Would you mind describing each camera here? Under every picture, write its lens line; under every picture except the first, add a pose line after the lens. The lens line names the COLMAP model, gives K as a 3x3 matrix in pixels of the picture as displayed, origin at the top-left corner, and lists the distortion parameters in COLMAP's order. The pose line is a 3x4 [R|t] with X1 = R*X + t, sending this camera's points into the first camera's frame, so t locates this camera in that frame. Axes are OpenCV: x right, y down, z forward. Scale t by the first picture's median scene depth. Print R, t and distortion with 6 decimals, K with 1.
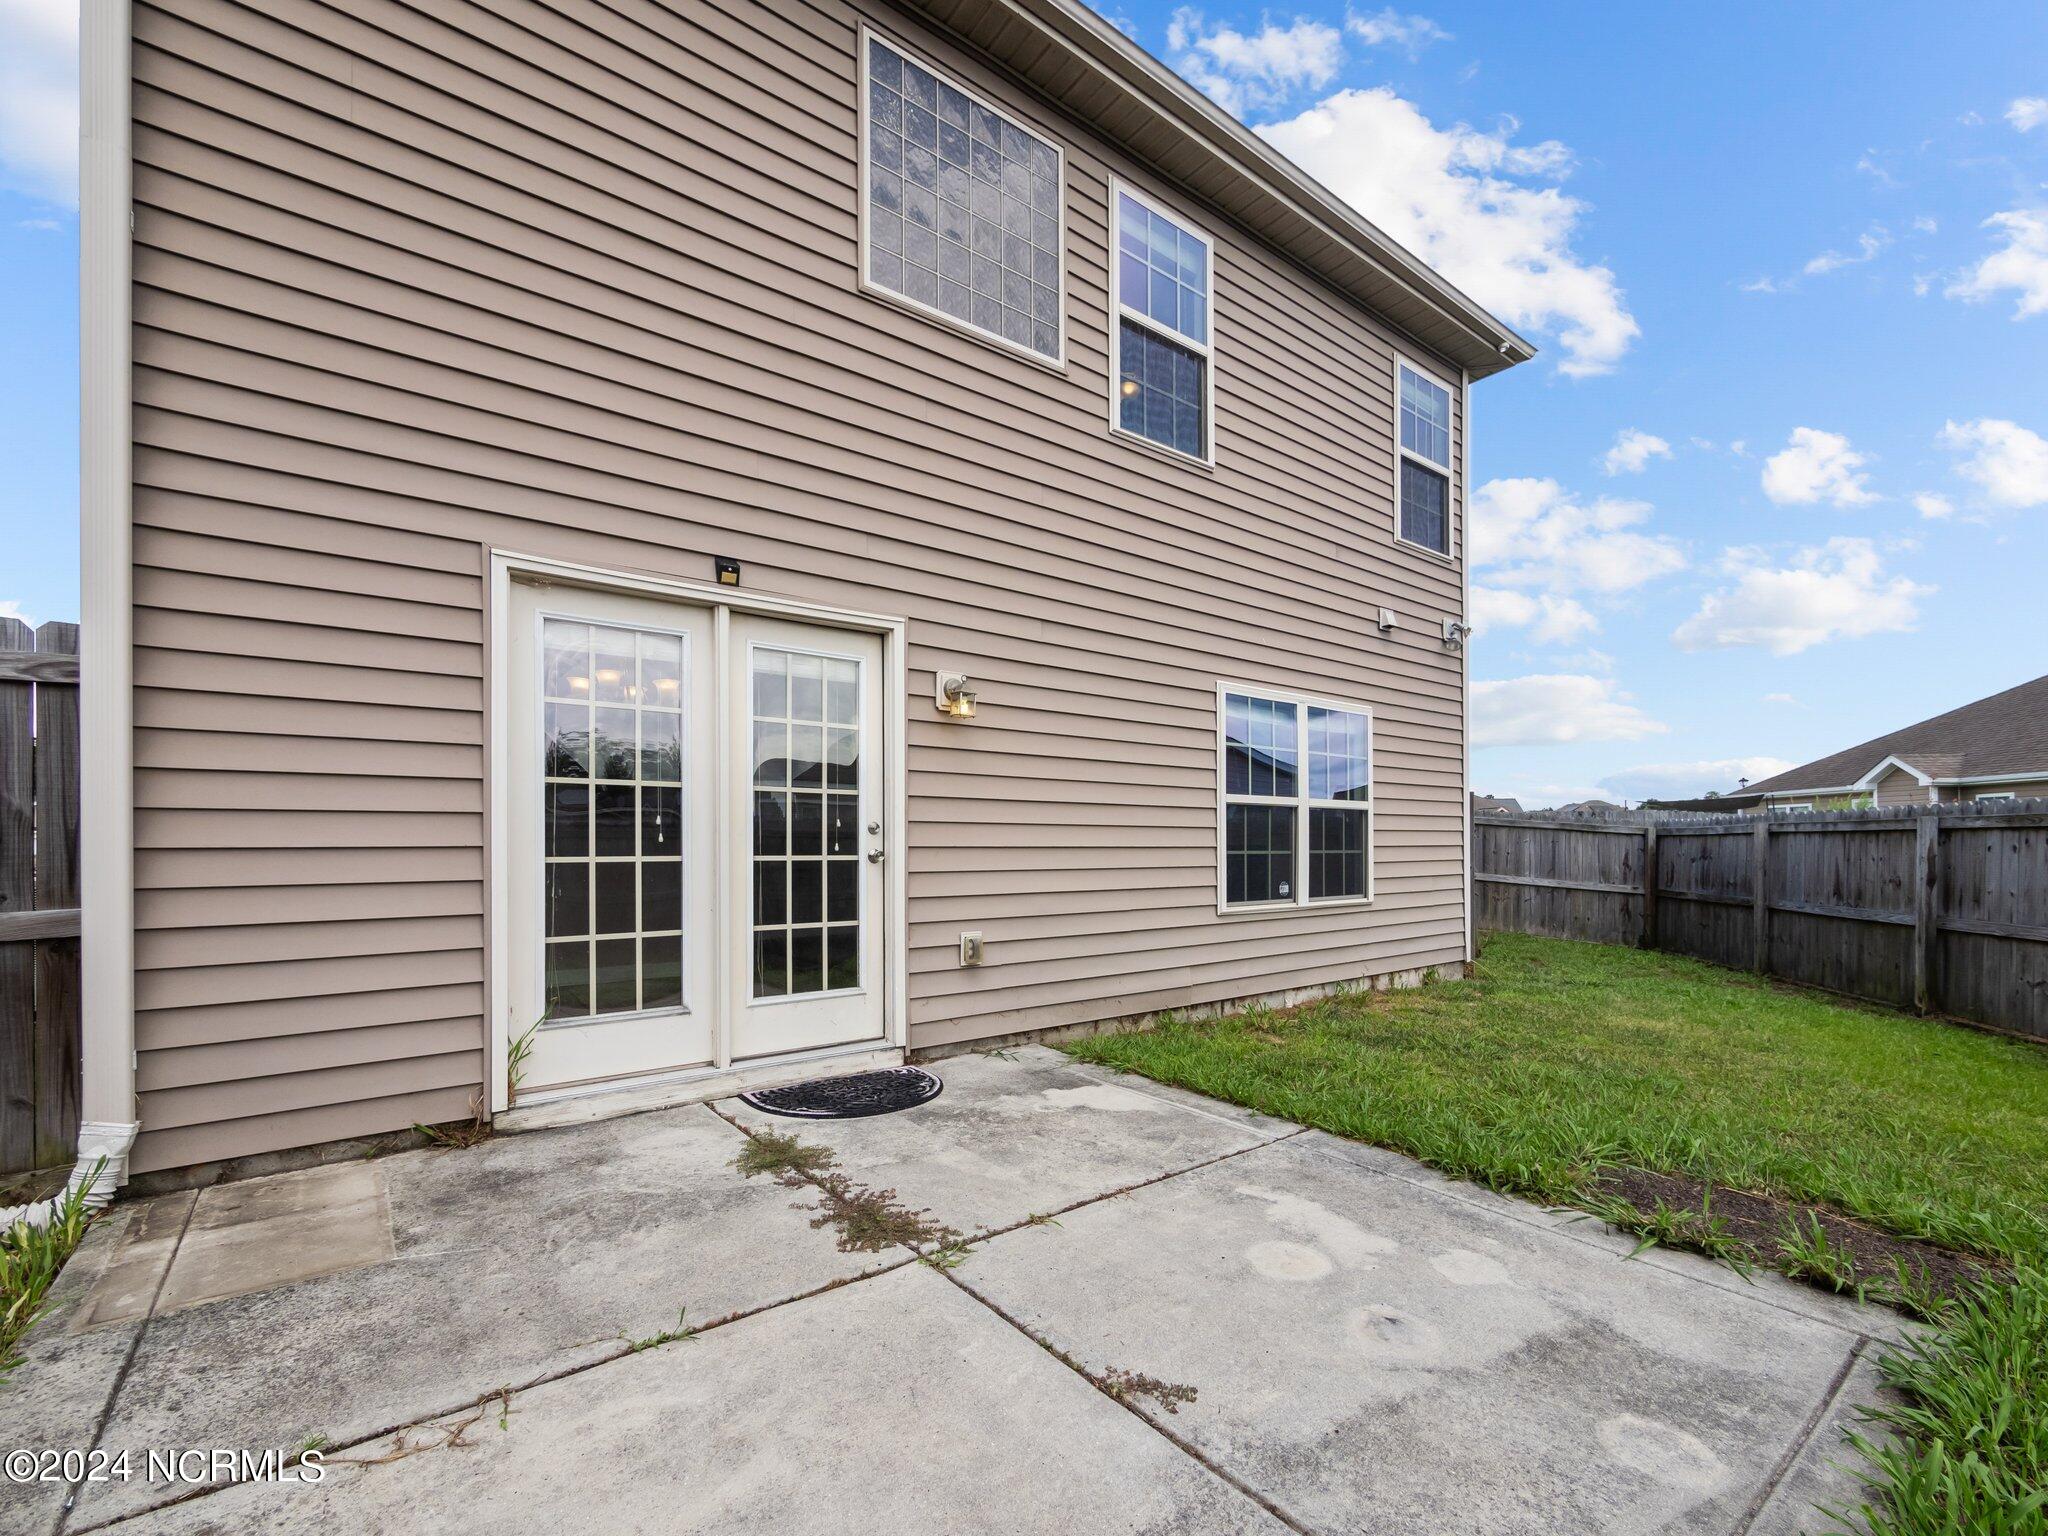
lens RADIAL K [[860.0, 0, 1014.4], [0, 860.0, 765.9], [0, 0, 1]] dist [-0.002315, -0.000380]
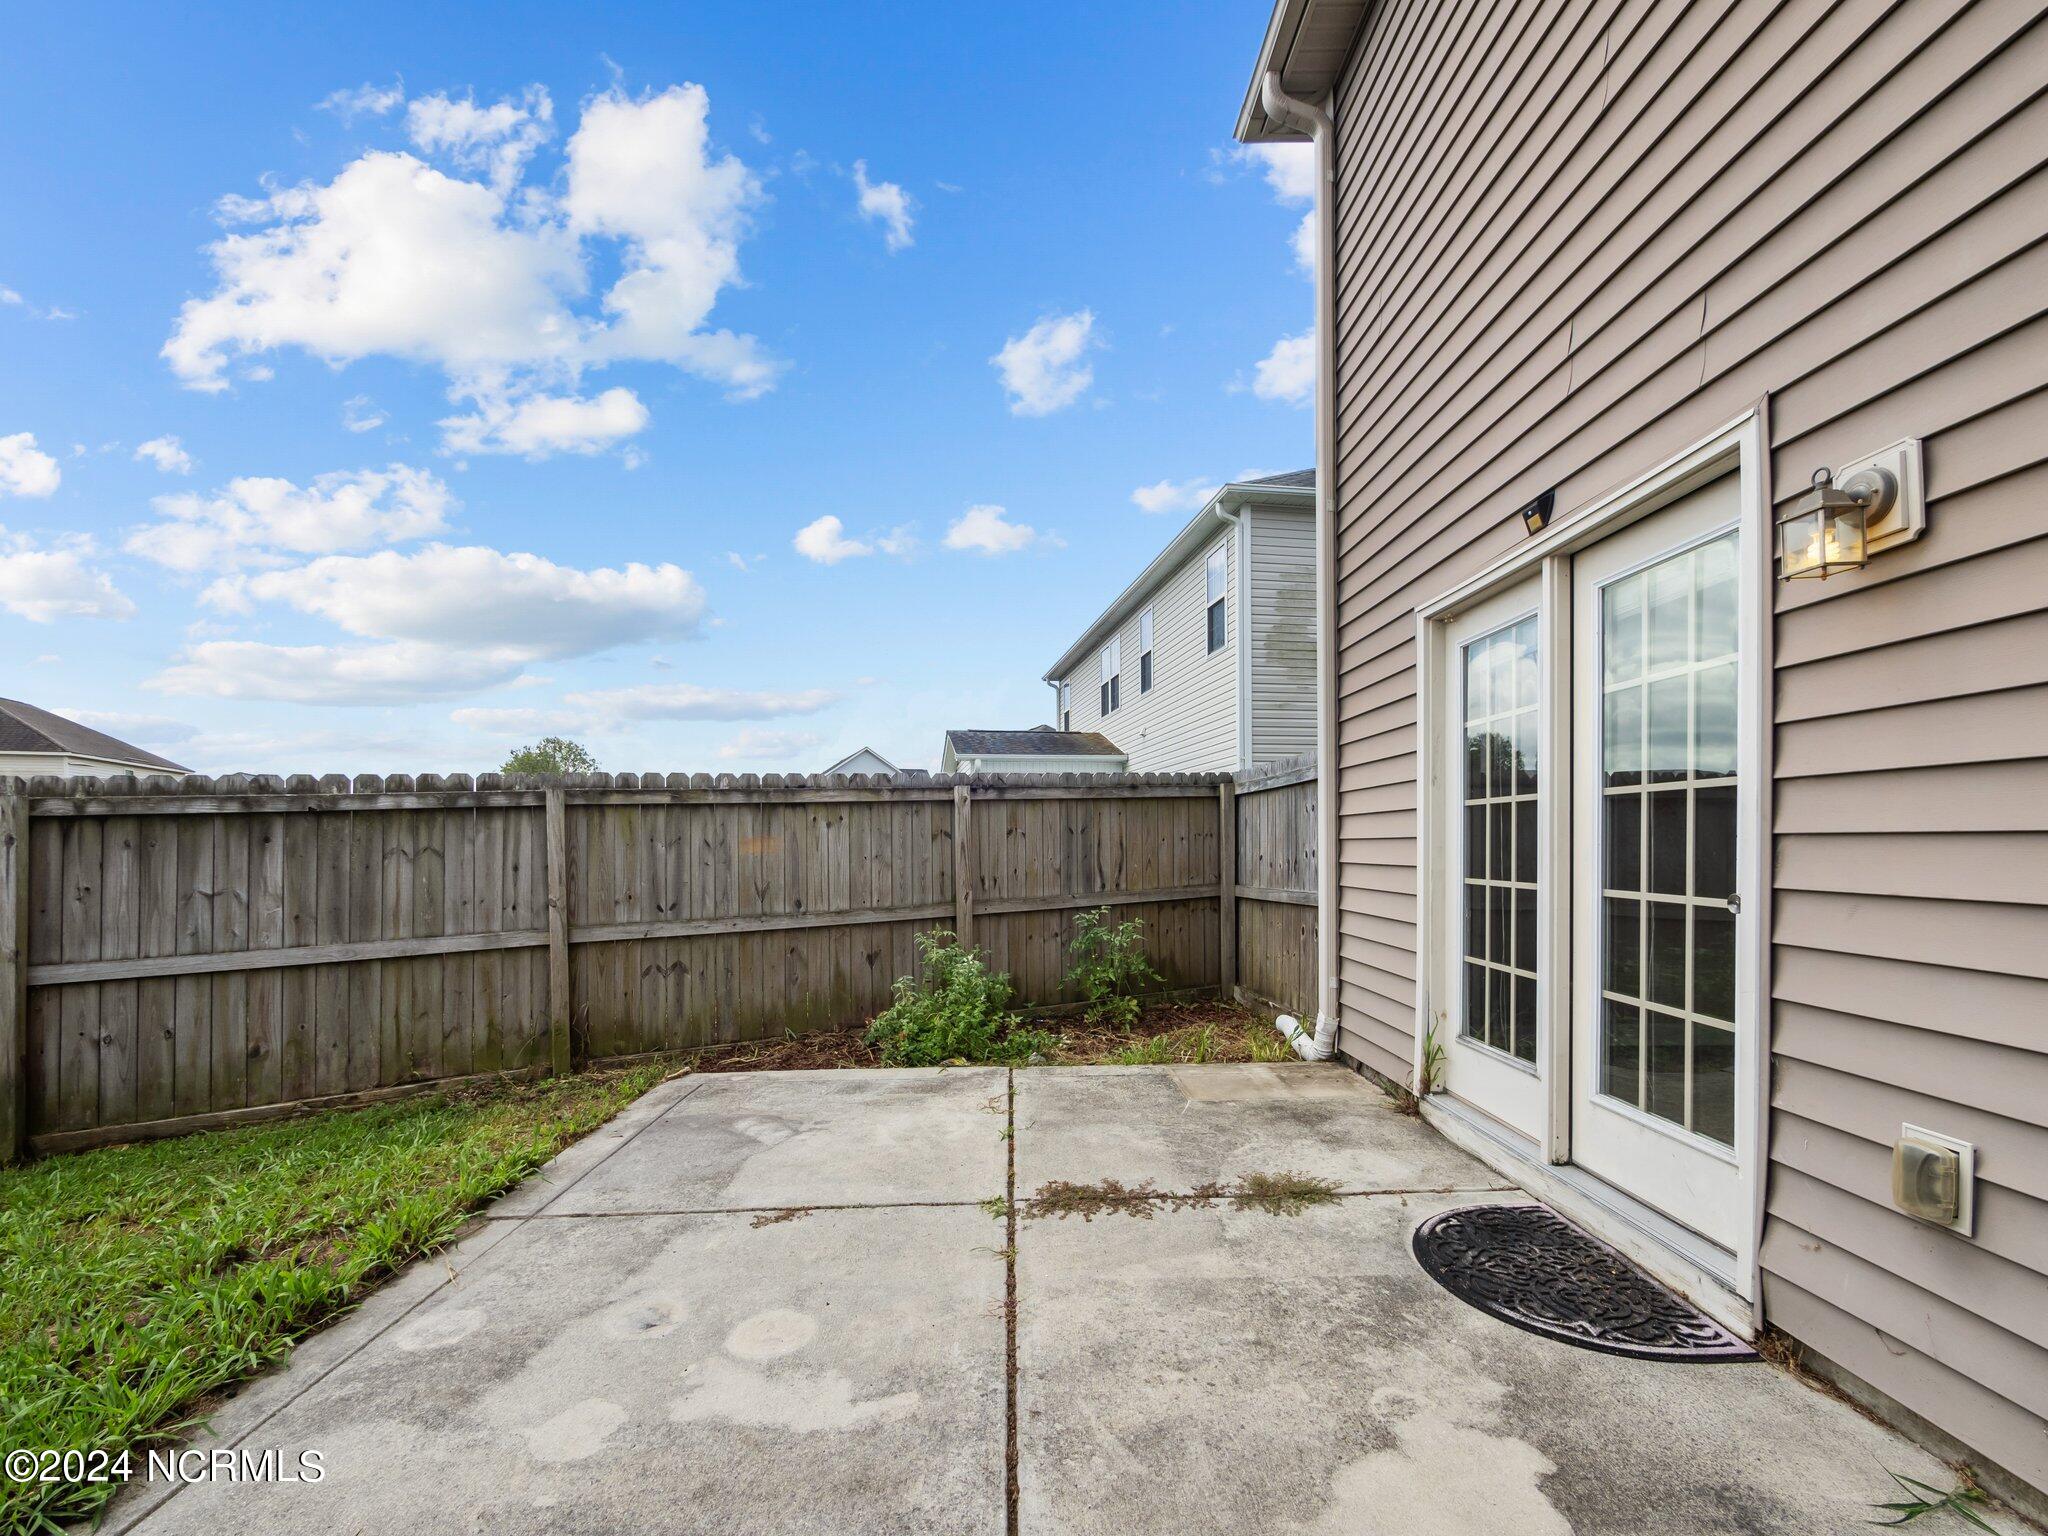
lens RADIAL K [[860.0, 0, 1036.7], [0, 860.0, 777.3], [0, 0, 1]] dist [-0.002315, -0.000380]
pose [[-0.565748, -0.058812, -0.822478, 0.777145], [0.083004, 0.988325, -0.127765, 0.096127], [0.820390, -0.140552, -0.554261, 1.487672]]
